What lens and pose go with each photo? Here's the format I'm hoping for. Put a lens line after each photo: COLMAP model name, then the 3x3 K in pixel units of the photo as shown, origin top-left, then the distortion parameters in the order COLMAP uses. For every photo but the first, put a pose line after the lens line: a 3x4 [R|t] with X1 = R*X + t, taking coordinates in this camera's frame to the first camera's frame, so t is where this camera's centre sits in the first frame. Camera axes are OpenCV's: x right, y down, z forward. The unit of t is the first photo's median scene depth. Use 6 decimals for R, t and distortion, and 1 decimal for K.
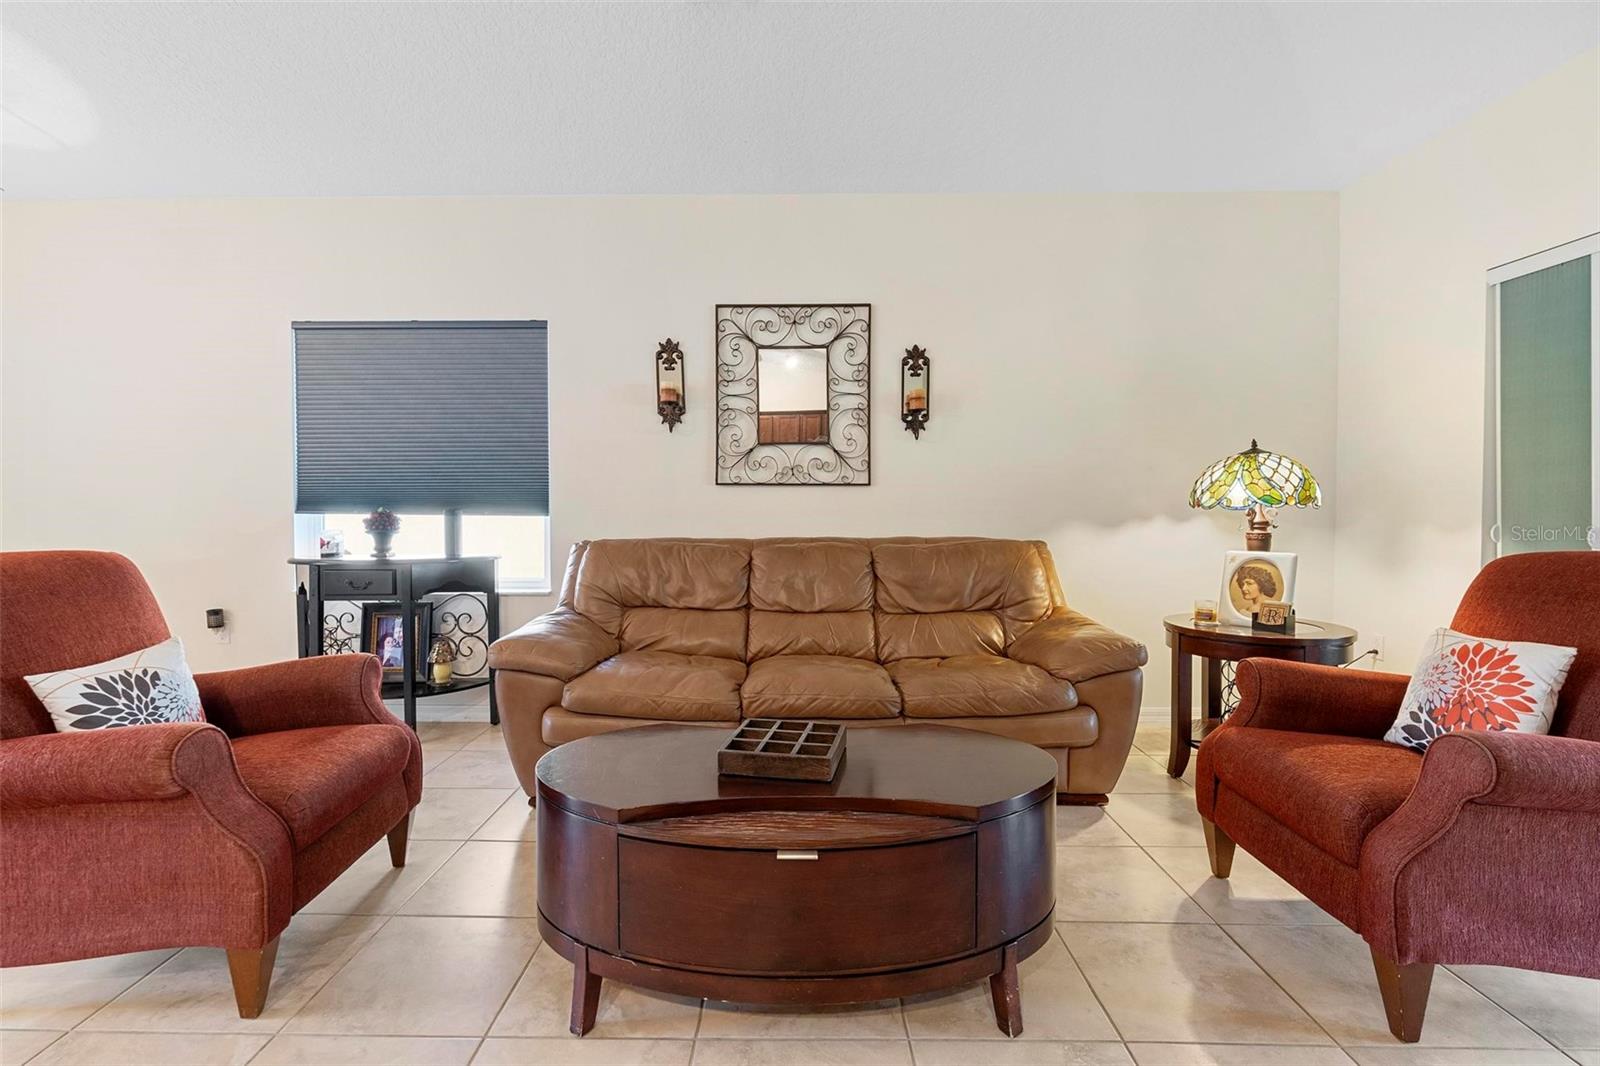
lens RADIAL K [[740.5, 0, 784.3], [0, 740.5, 518.3], [0, 0, 1]] dist [-0.002144, -0.000013]
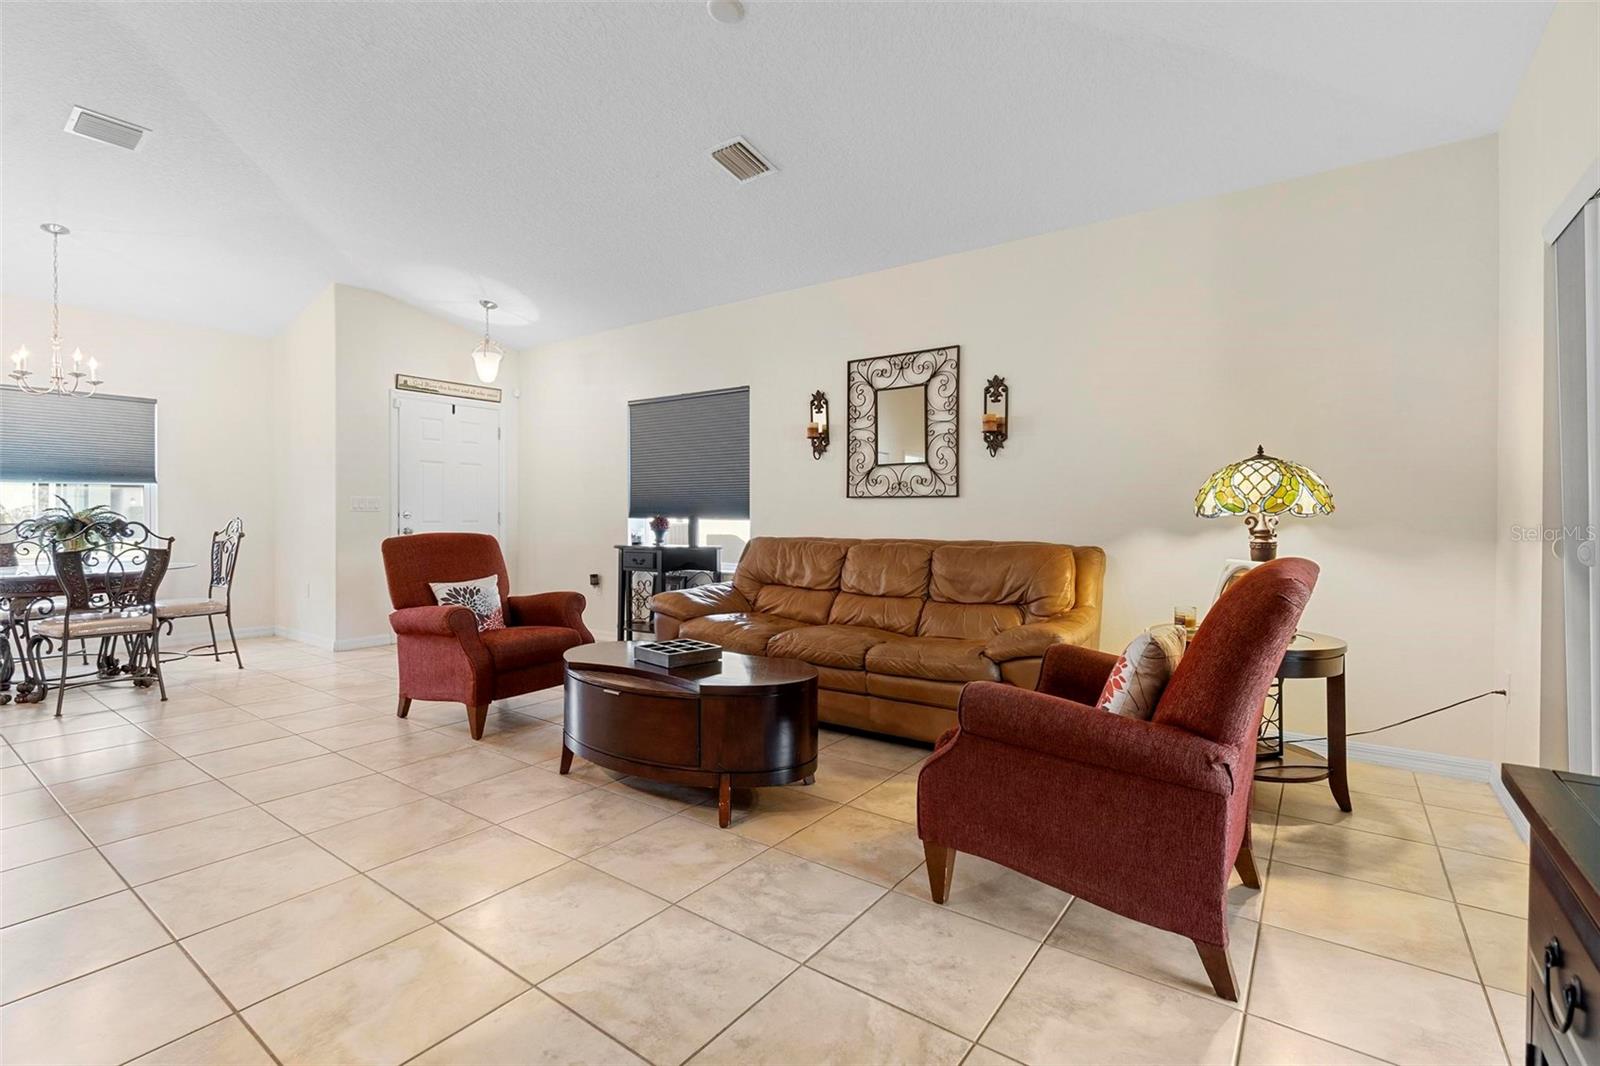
lens RADIAL K [[739.5, 0, 794.2], [0, 739.5, 513.9], [0, 0, 1]] dist [0.000161, 0.000257]
pose [[0.812920, 0.001412, -0.582374, 0.596087], [-0.012861, 0.999797, -0.015527, 0.004927], [0.582234, 0.020112, 0.812773, -0.119777]]
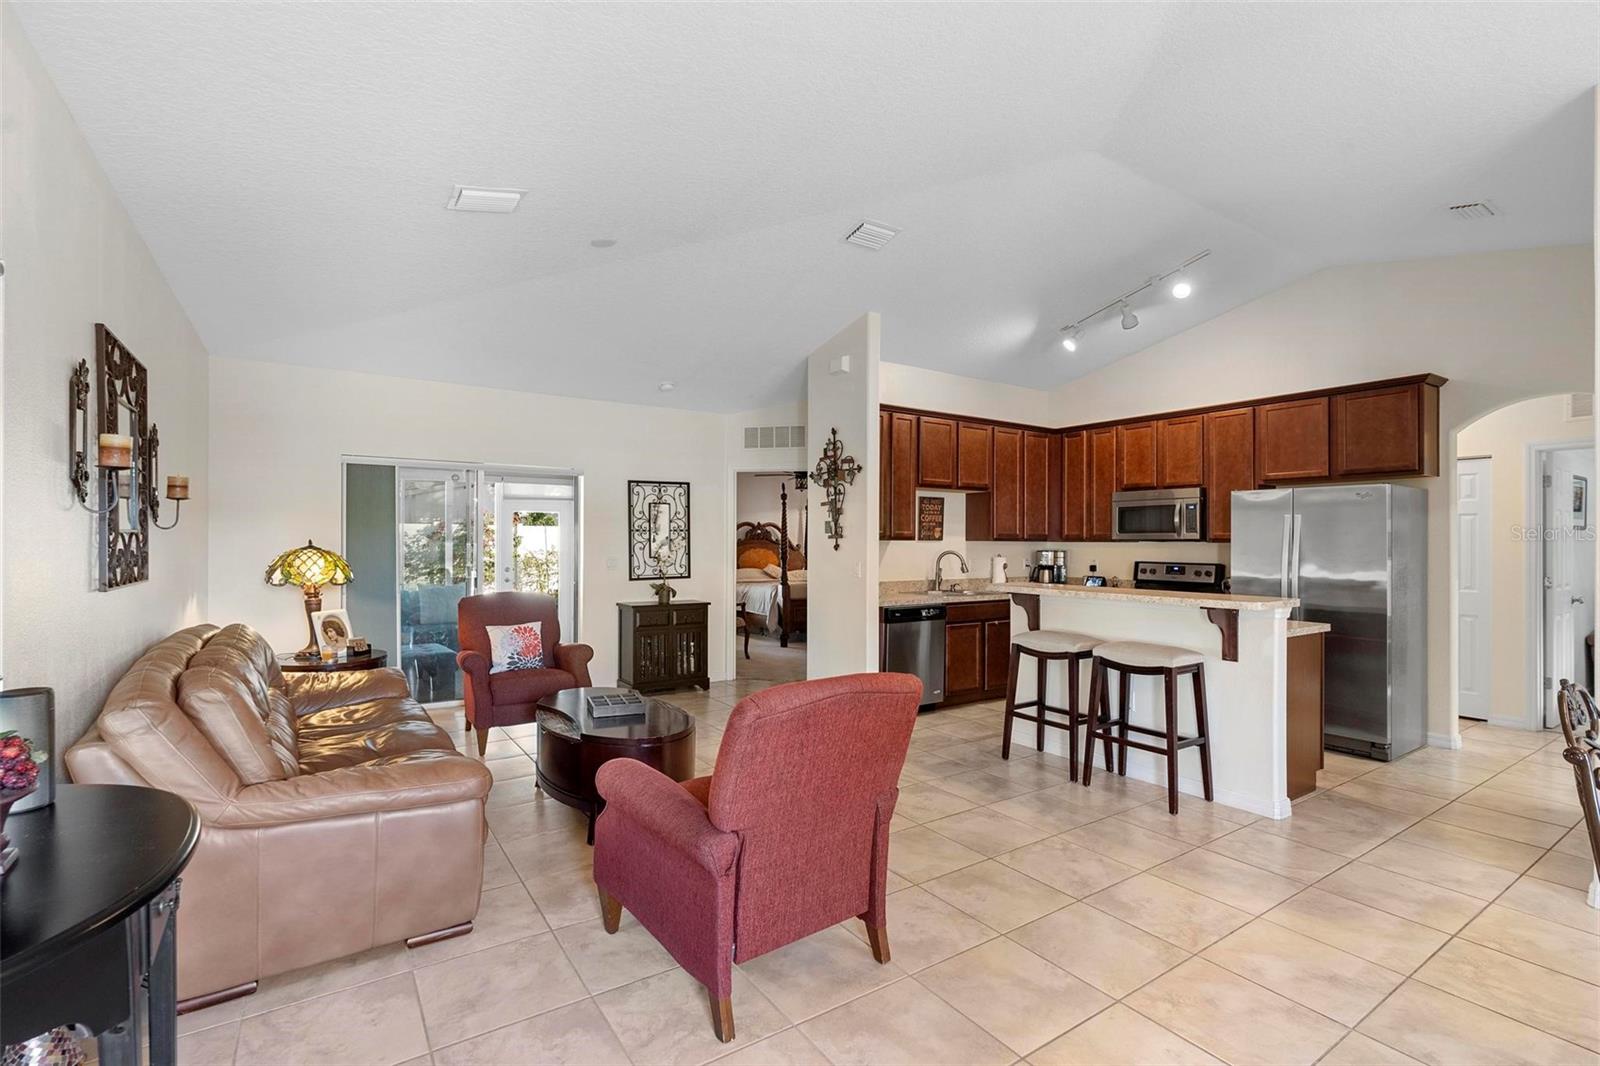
lens RADIAL K [[716.3, 0, 797.8], [0, 716.3, 539.0], [0, 0, 1]] dist [-0.001349, 0.000442]
pose [[-0.570252, -0.000616, 0.821469, -0.985937], [0.010967, 0.999905, 0.008363, -0.091643], [-0.821396, 0.013778, -0.570191, 0.853743]]
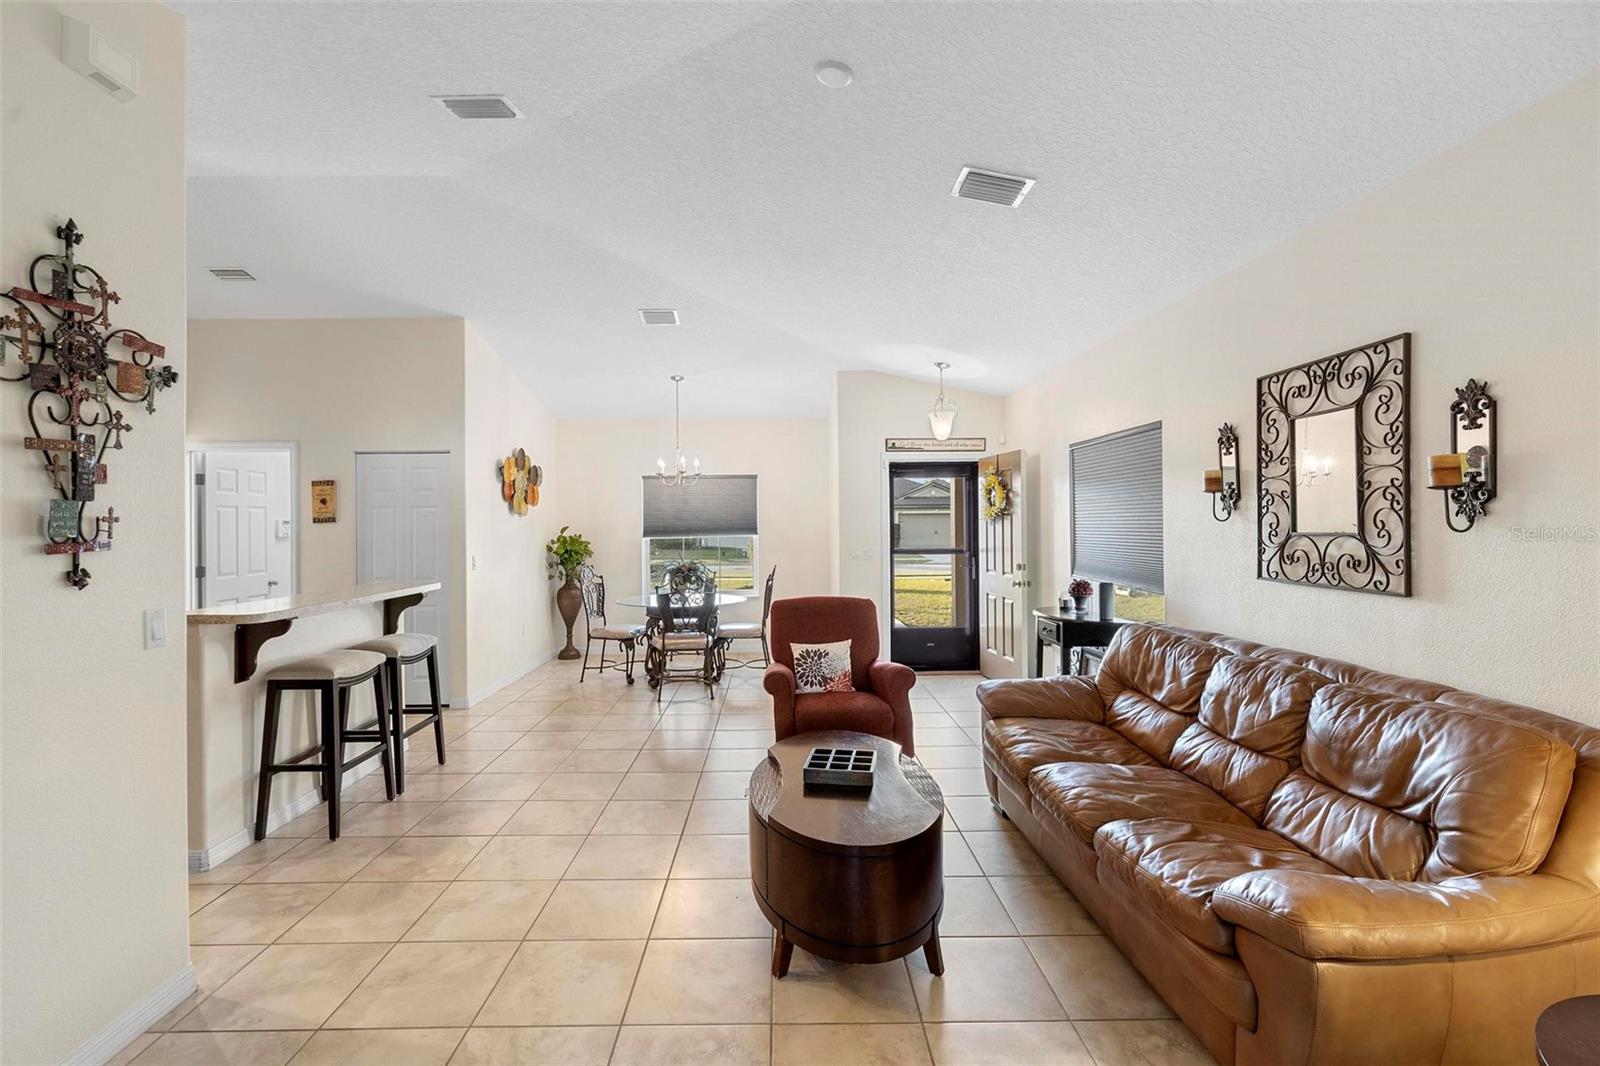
lens RADIAL K [[740.5, 0, 784.3], [0, 740.5, 518.3], [0, 0, 1]] dist [-0.002144, -0.000013]
pose [[0.022302, -0.006357, -0.999731, 0.787558], [-0.010999, 0.999918, -0.006603, -0.106288], [0.999691, 0.011144, 0.022231, 0.409344]]
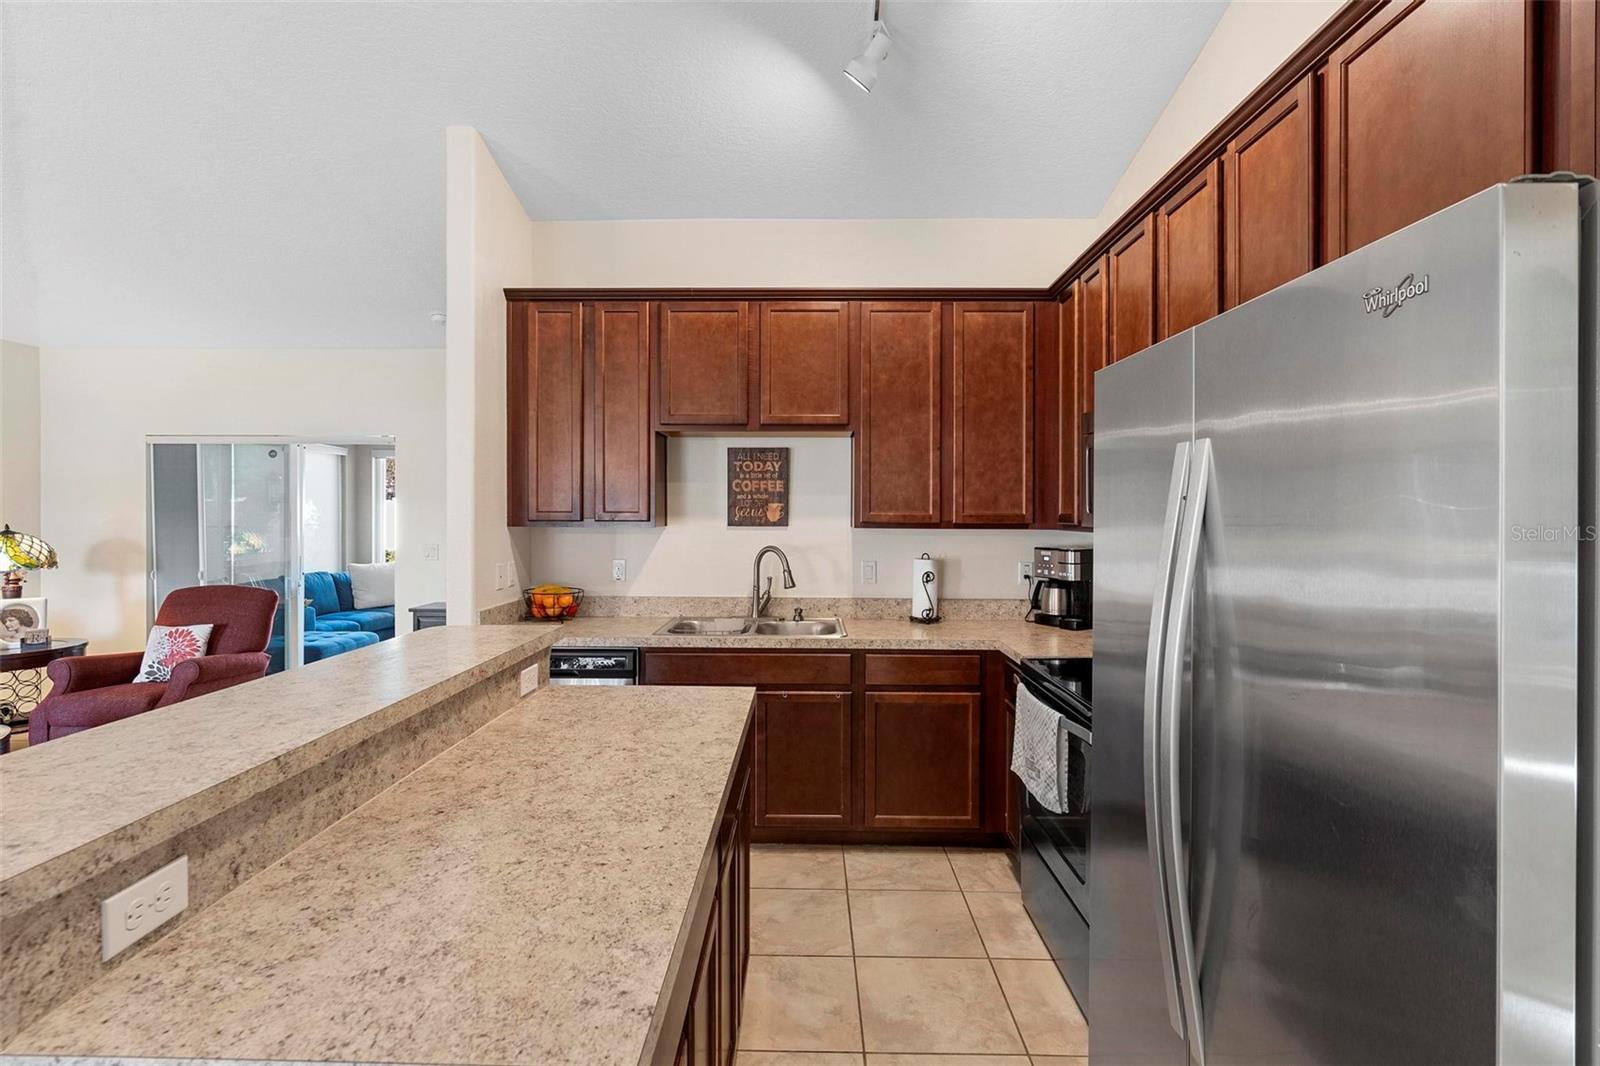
lens RADIAL K [[745.6, 0, 802.9], [0, 745.6, 519.5], [0, 0, 1]] dist [-0.007495, 0.000645]
pose [[-0.008248, -0.007268, 0.999940, -0.737412], [0.015980, 0.999845, 0.007400, -0.085214], [-0.999838, 0.016040, -0.008131, -0.505435]]
